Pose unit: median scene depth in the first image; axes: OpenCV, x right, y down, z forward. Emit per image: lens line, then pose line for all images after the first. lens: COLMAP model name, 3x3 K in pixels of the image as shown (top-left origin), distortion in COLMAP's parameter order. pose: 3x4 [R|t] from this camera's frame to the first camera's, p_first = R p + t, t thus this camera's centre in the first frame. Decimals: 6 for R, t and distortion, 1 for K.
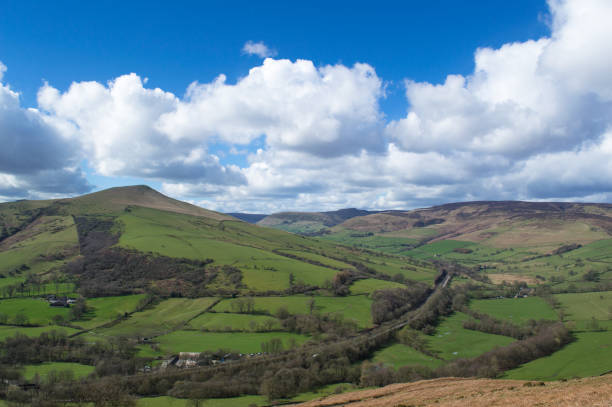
lens RADIAL K [[489.0, 0, 309.3], [0, 489.0, 195.6], [0, 0, 1]] dist [-0.090138, 0.009389]
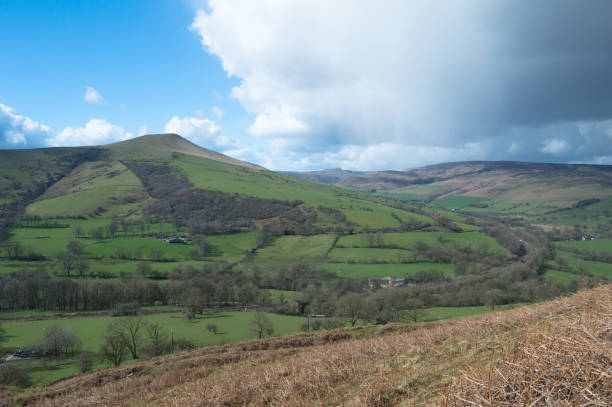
lens RADIAL K [[488.6, 0, 308.4], [0, 488.6, 196.2], [0, 0, 1]] dist [-0.091653, 0.013642]
pose [[0.997446, 0.007068, 0.071071, -0.408775], [-0.012485, 0.997024, 0.076073, 0.073502], [-0.070322, -0.076766, 0.994566, 0.019053]]
